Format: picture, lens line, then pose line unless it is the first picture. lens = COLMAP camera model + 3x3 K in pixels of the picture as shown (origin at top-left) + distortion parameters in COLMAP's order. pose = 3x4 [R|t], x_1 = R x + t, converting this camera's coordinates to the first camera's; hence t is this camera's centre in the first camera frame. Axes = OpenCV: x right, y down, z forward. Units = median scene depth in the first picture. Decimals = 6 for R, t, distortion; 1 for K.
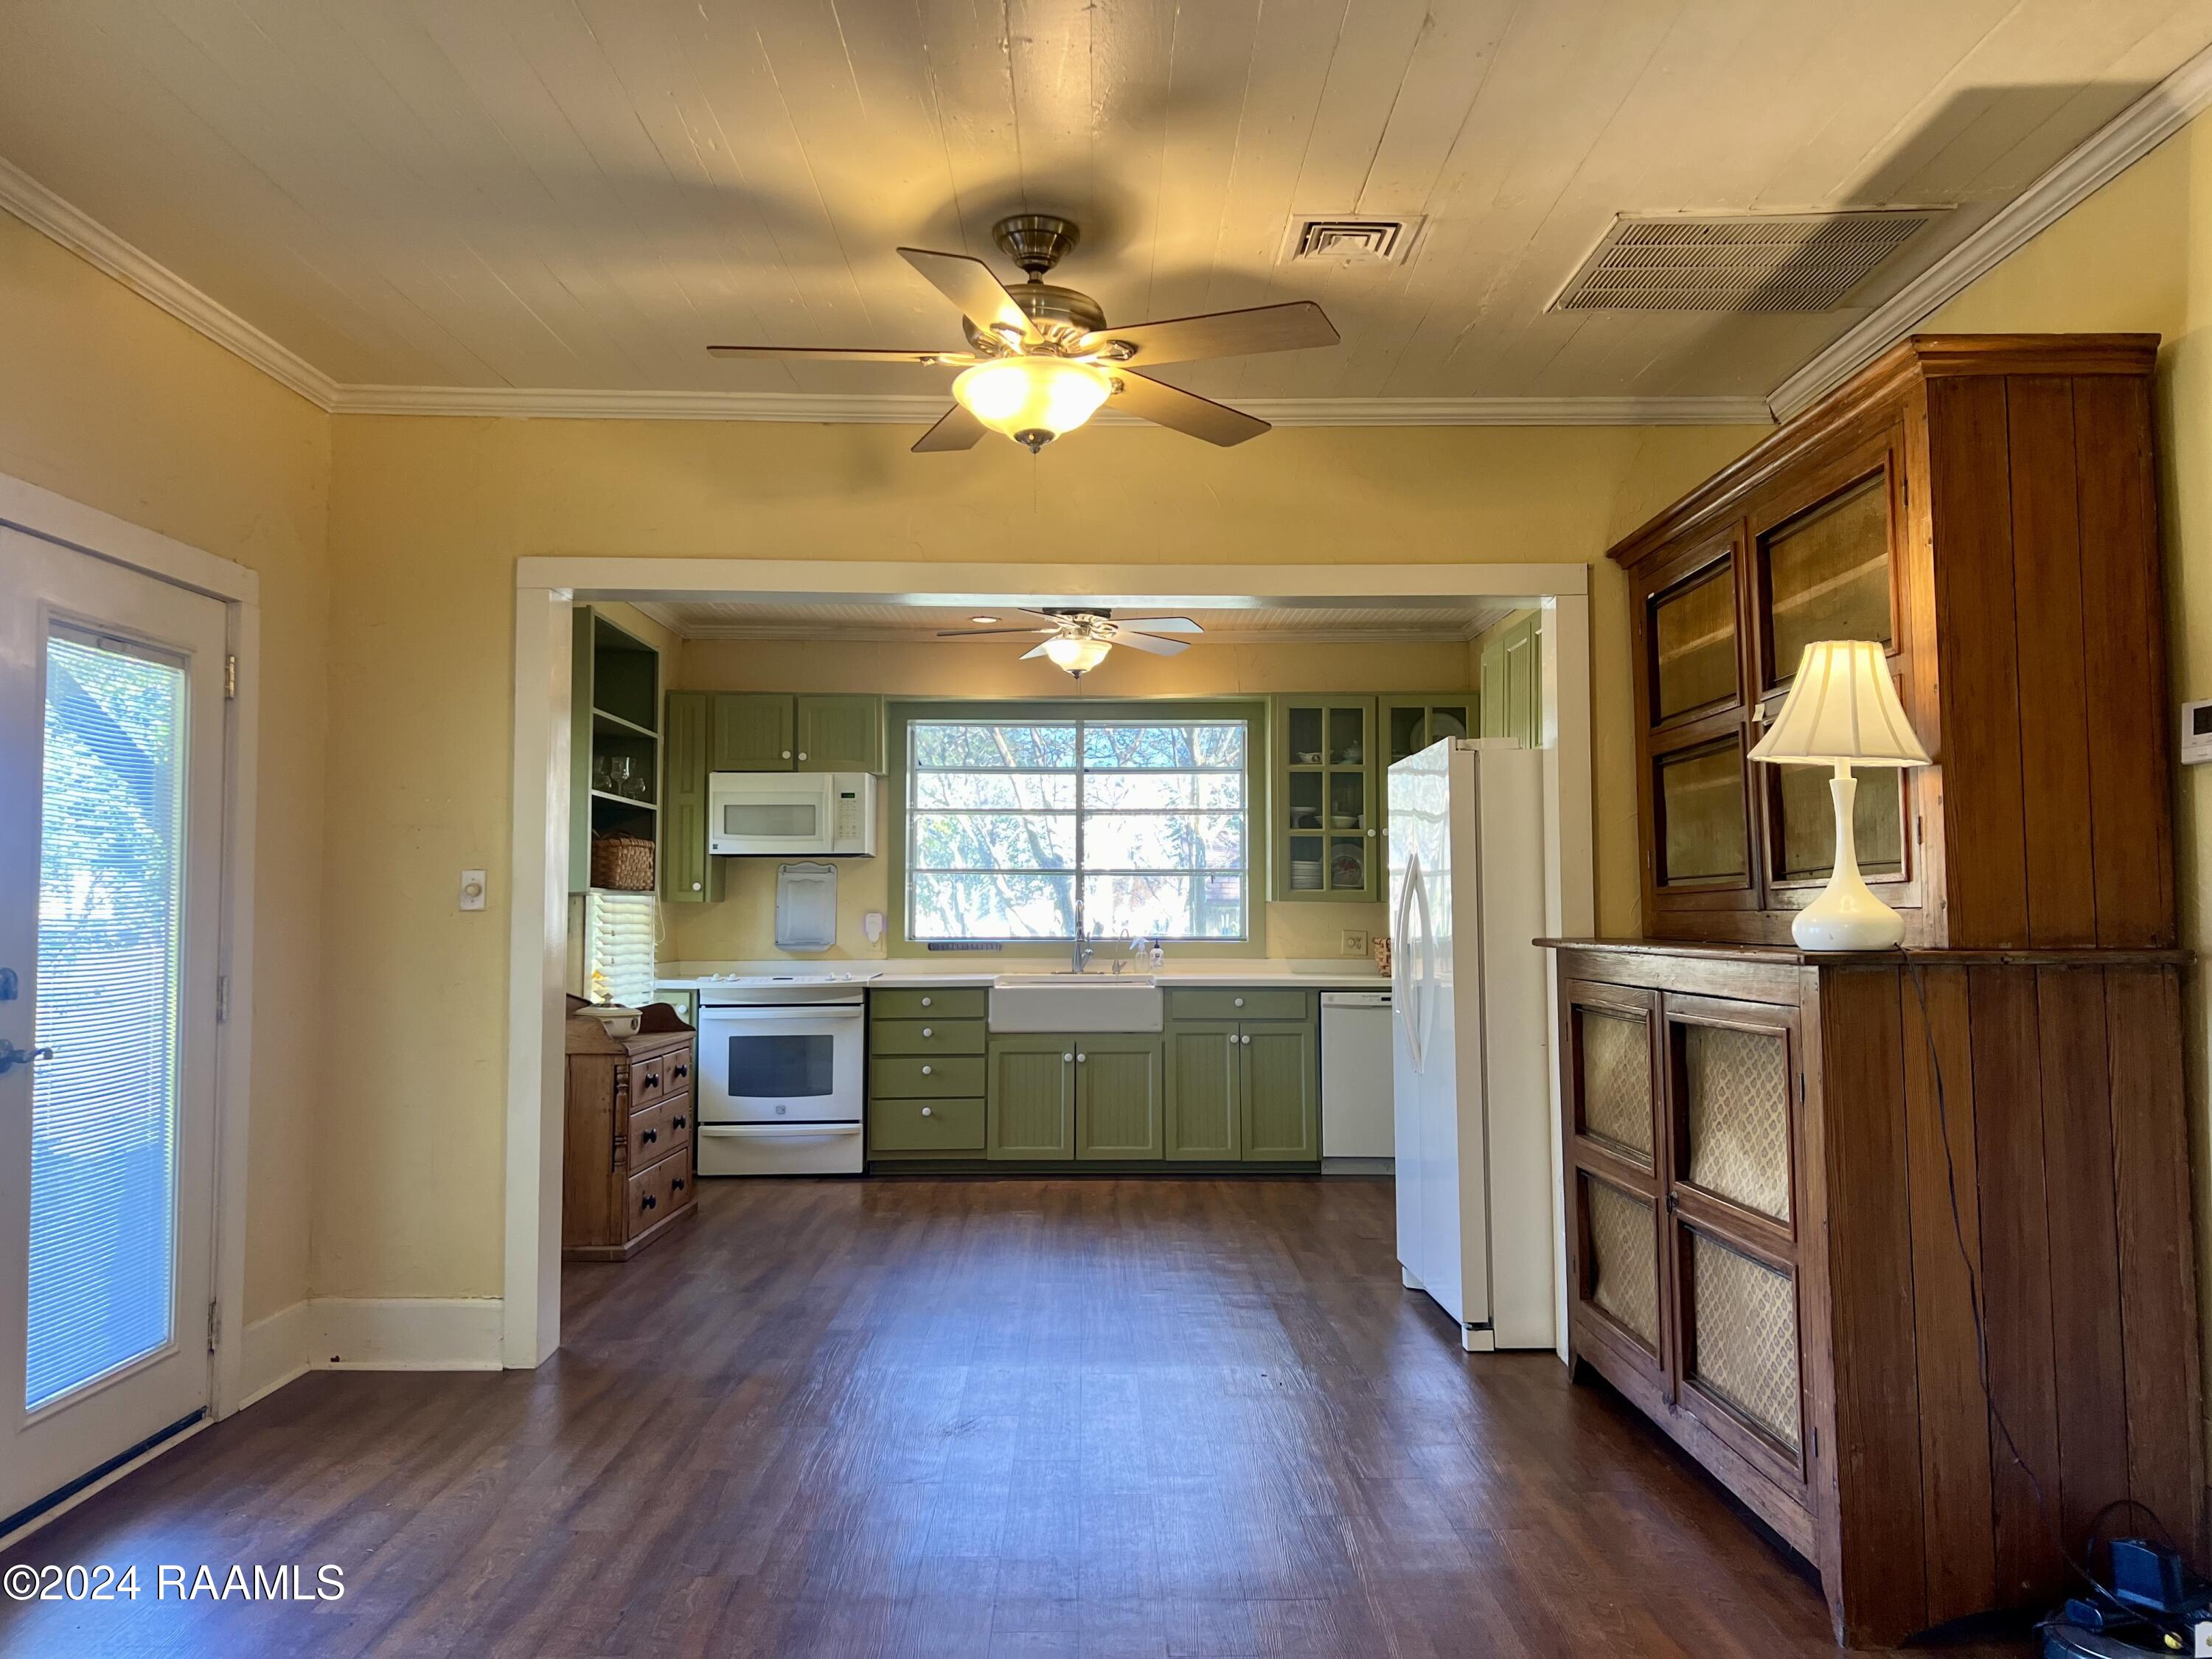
lens RADIAL K [[1685.5, 0, 1121.6], [0, 1685.5, 811.1], [0, 0, 1]] dist [0.062258, -0.051718]
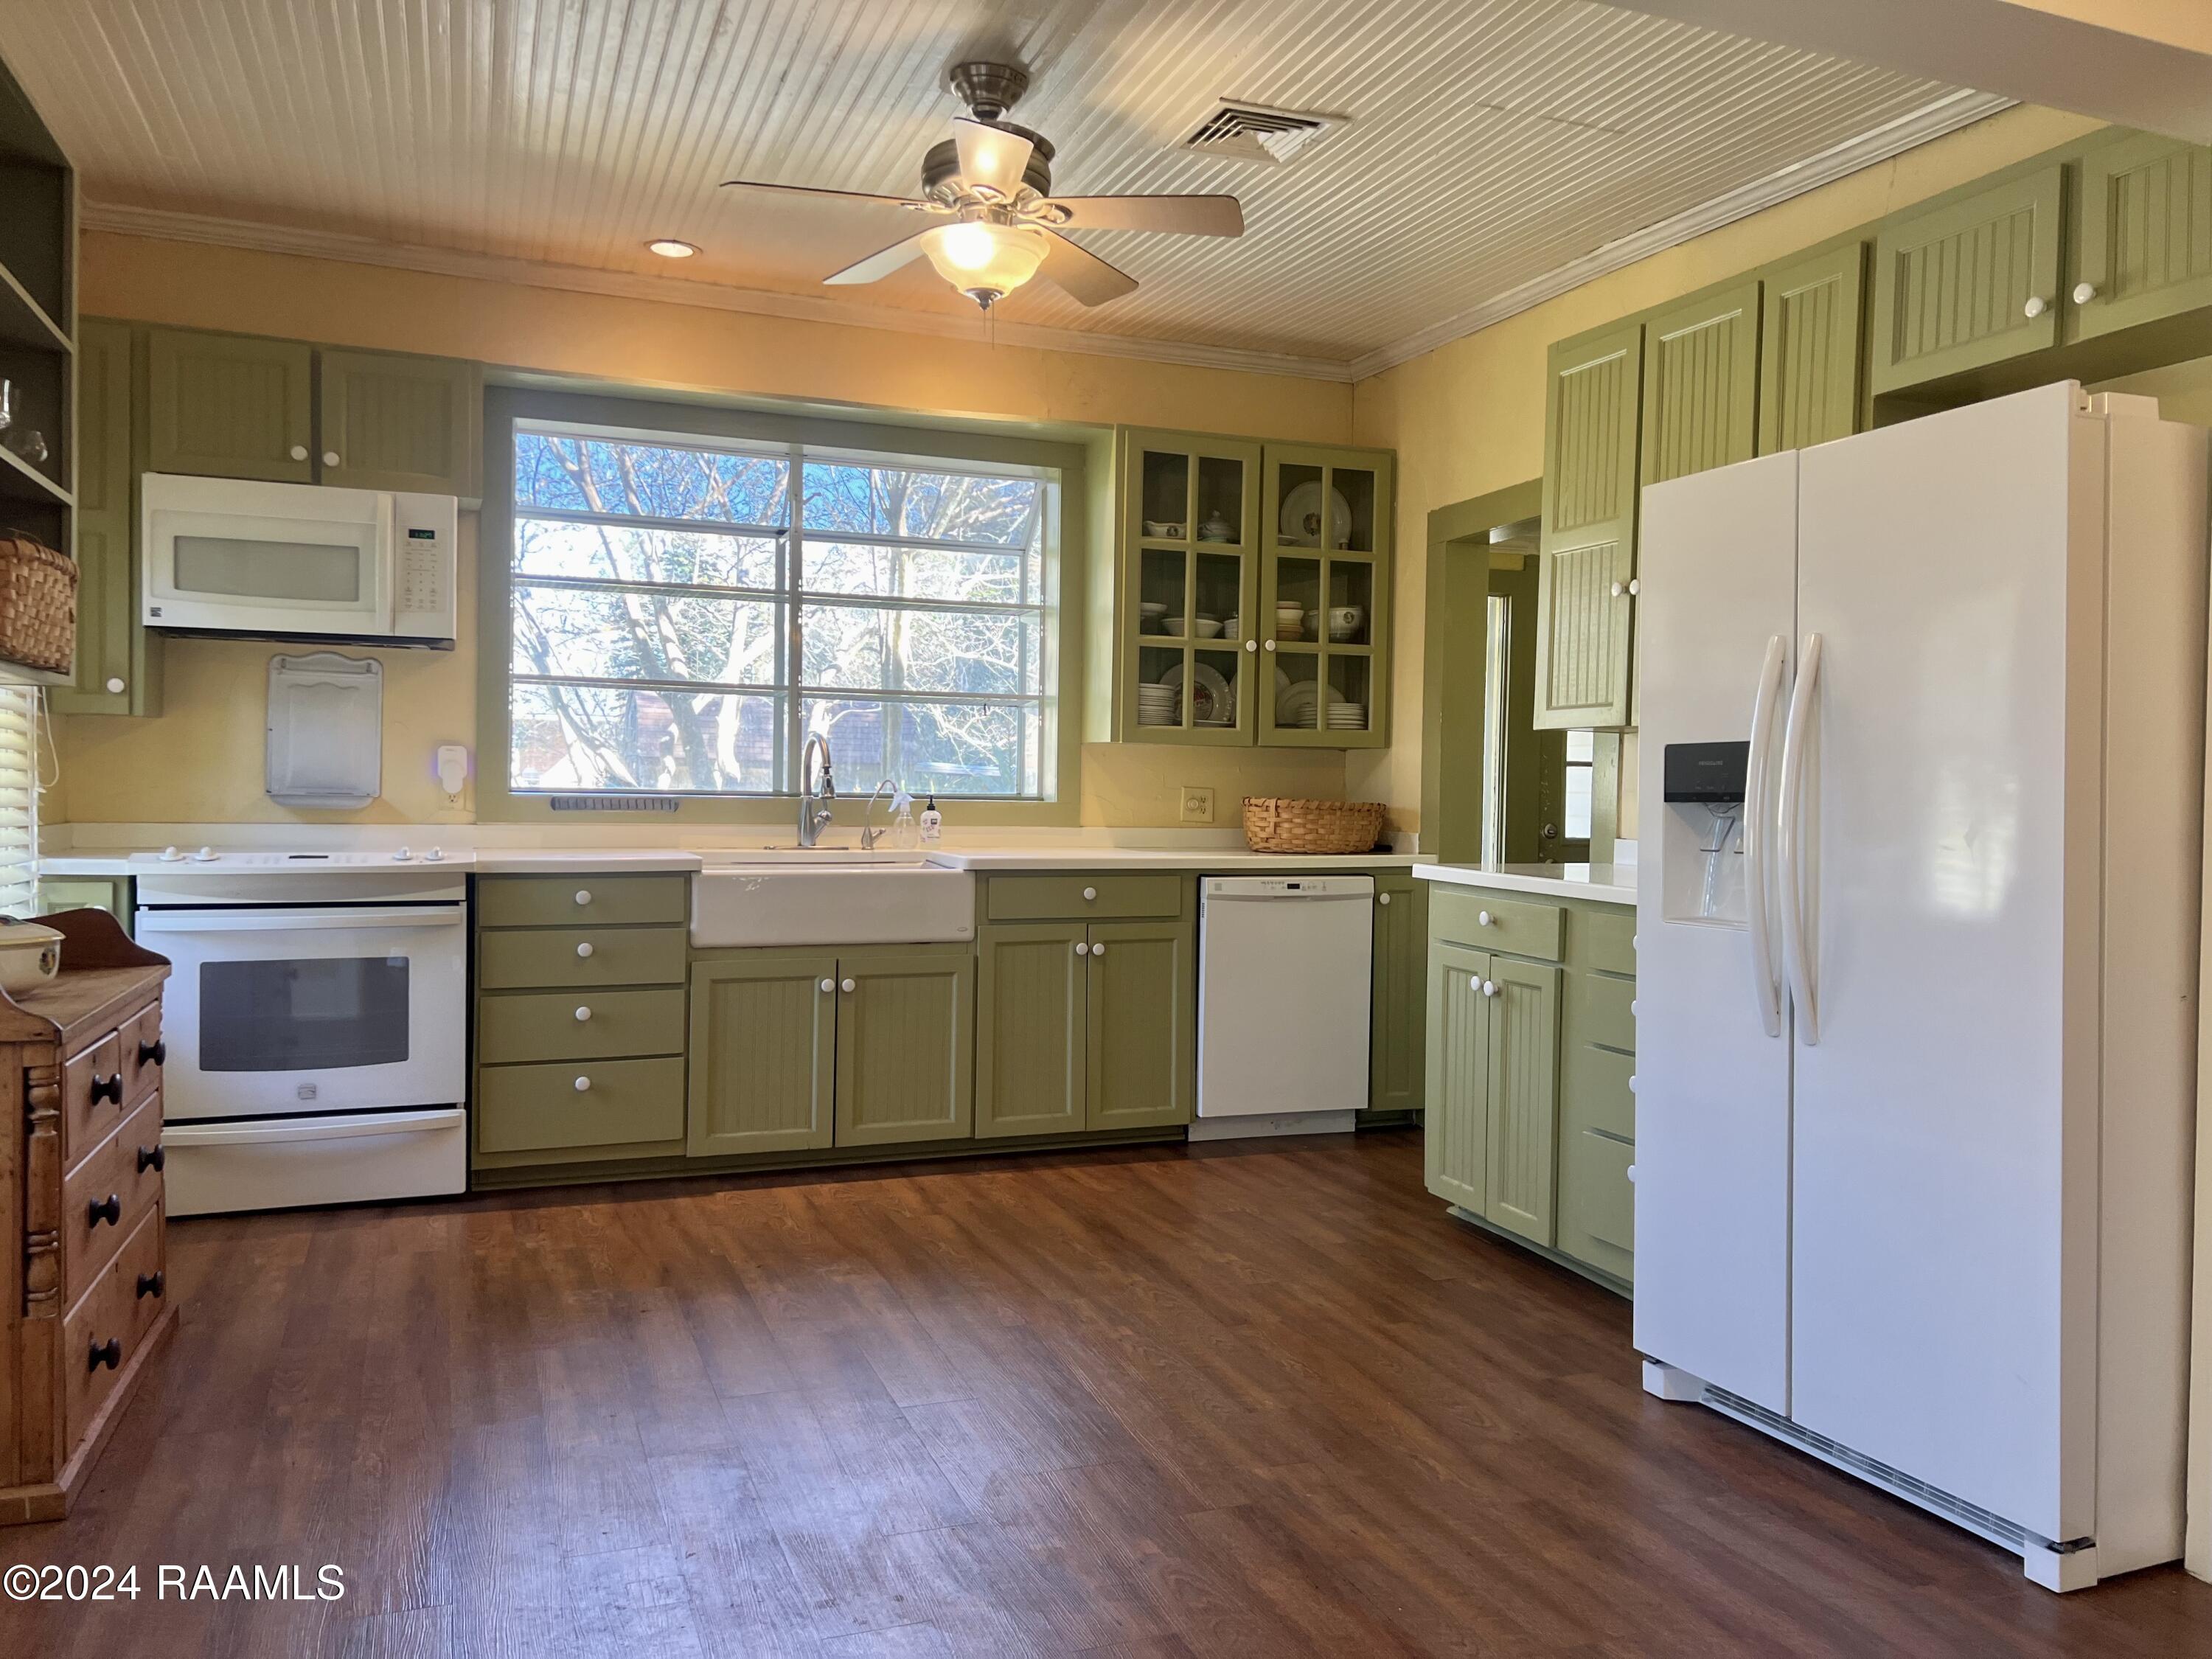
lens RADIAL K [[1685.5, 0, 1091.1], [0, 1685.5, 819.0], [0, 0, 1]] dist [0.062258, -0.051718]
pose [[0.939831, 0.008327, 0.341537, -0.150926], [-0.036225, 0.996496, 0.075388, 0.036008], [-0.339713, -0.083225, 0.936840, 0.396678]]
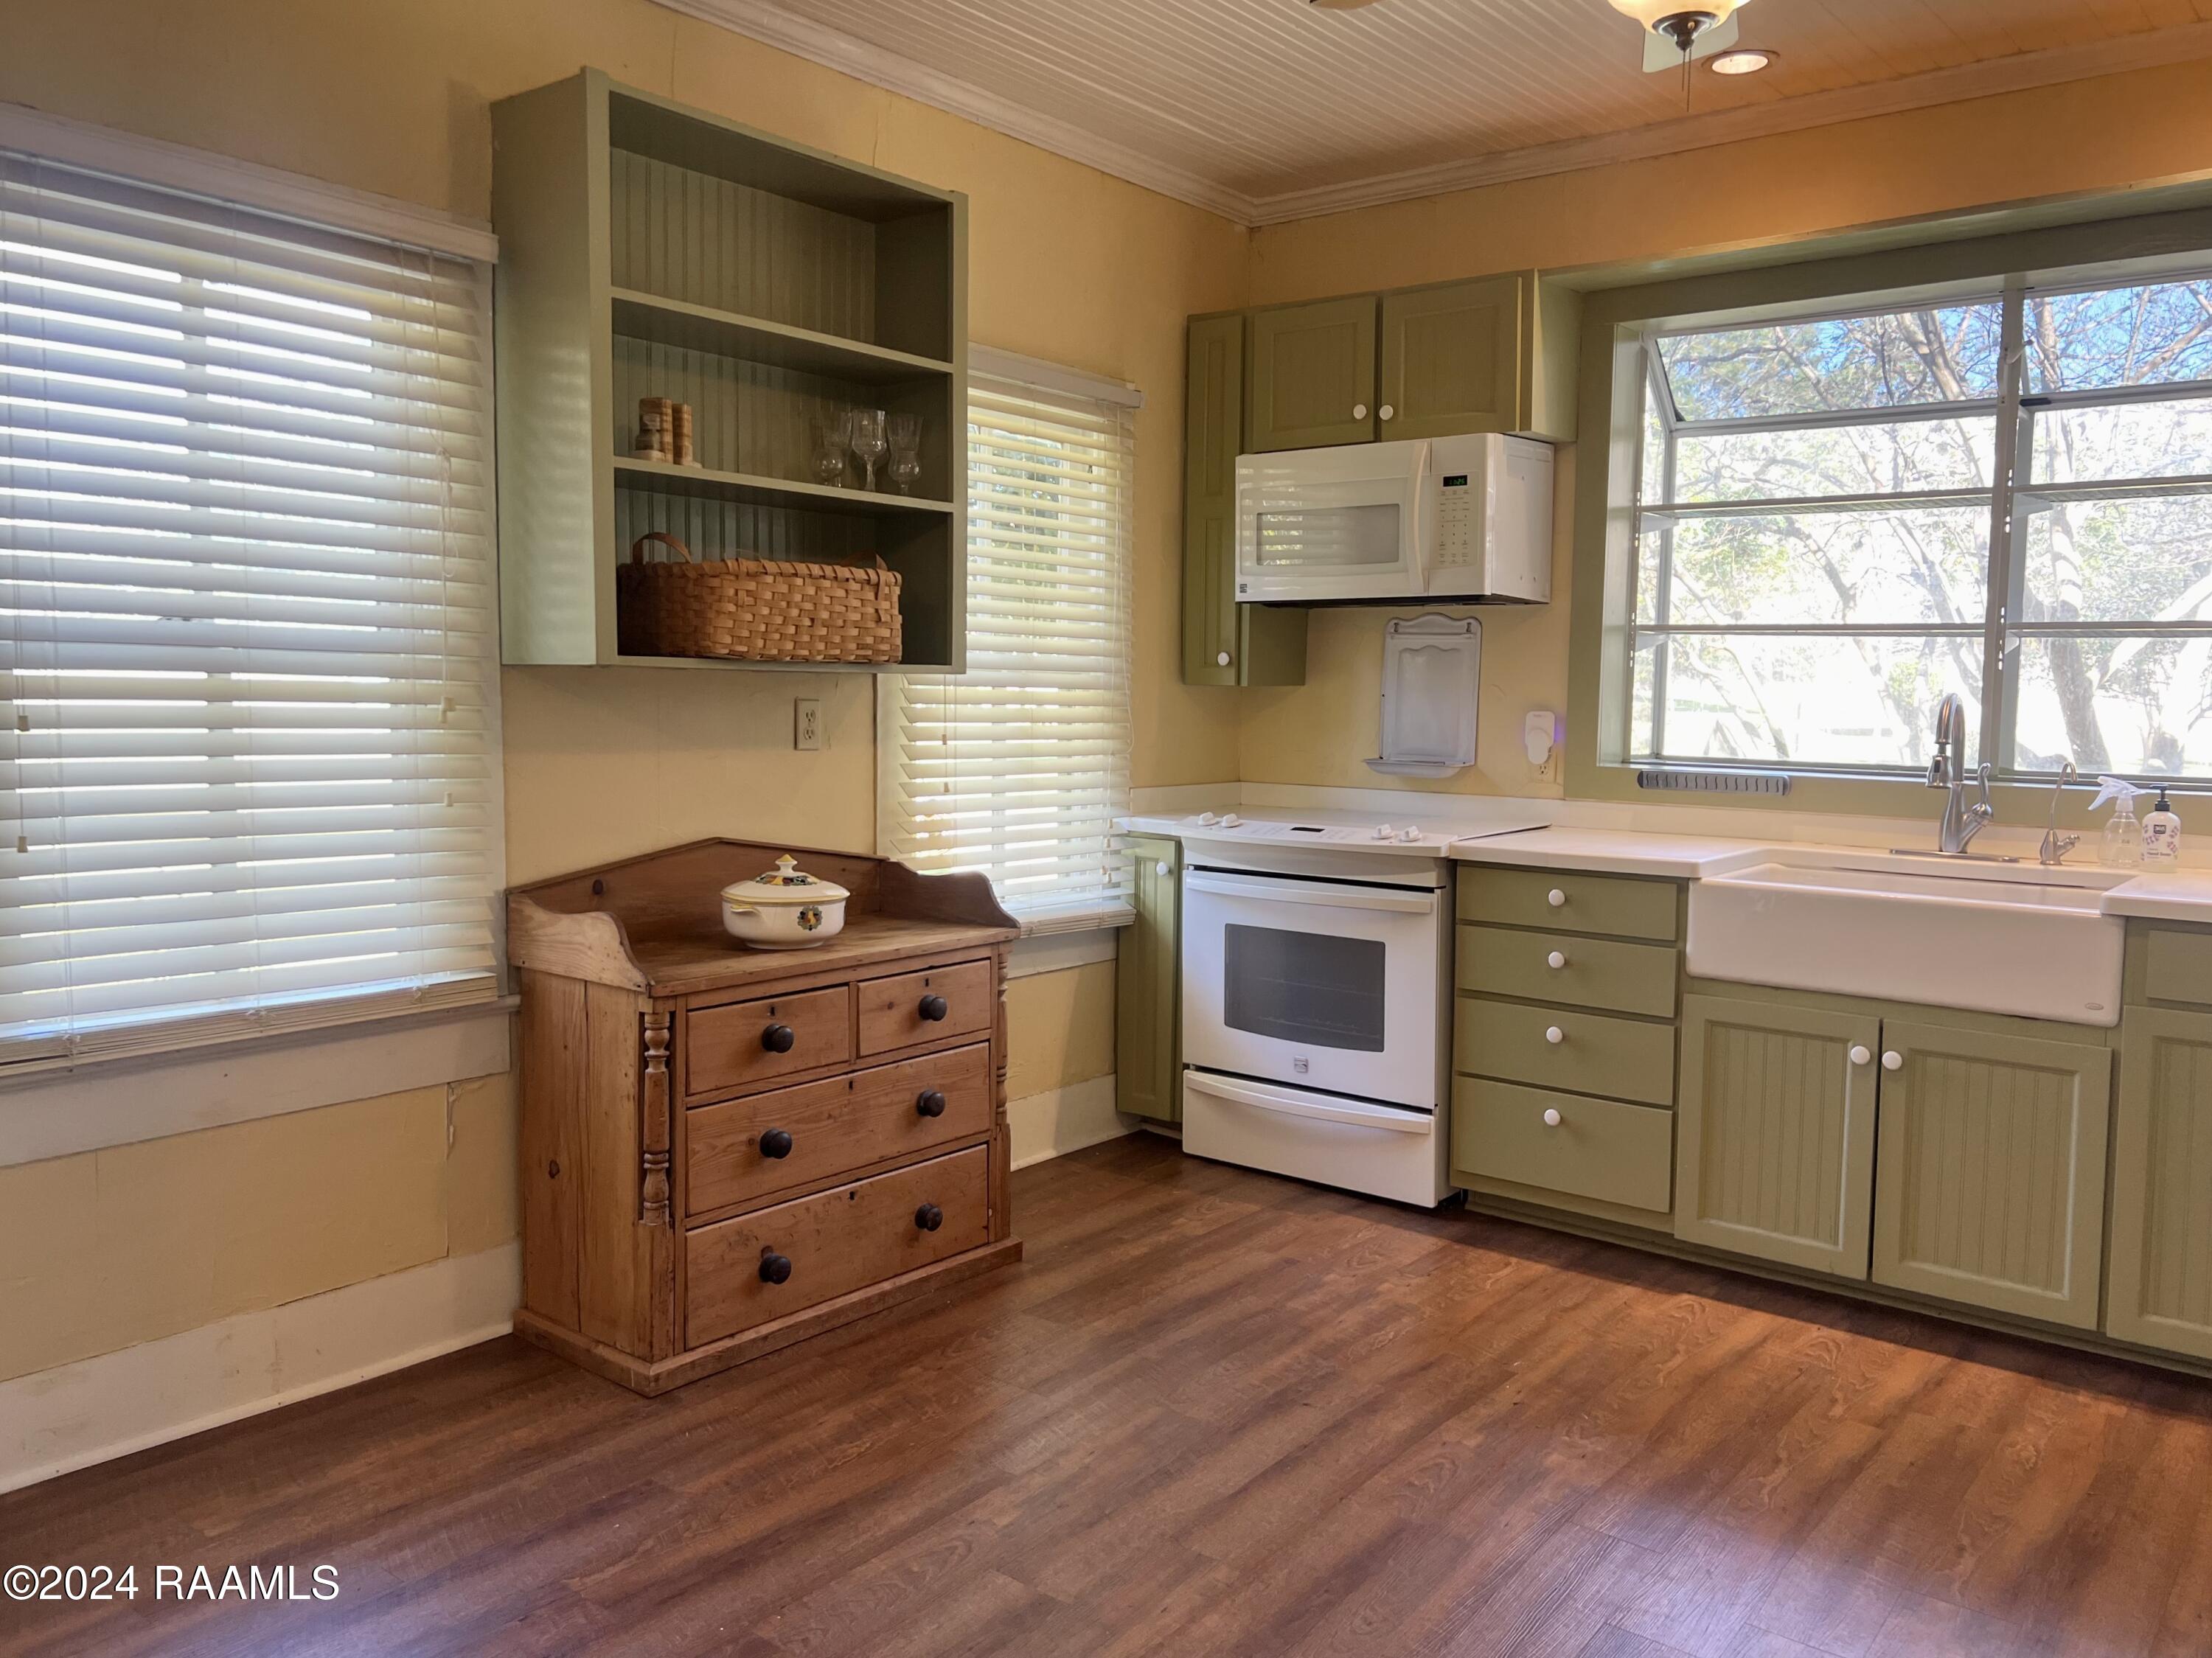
lens RADIAL K [[1685.4, 0, 1123.5], [0, 1685.4, 823.9], [0, 0, 1]] dist [0.062258, -0.051718]
pose [[0.772892, 0.065192, -0.631180, 0.094861], [0.023348, 0.991113, 0.130958, 0.025153], [0.634108, -0.115953, 0.764501, 0.549803]]
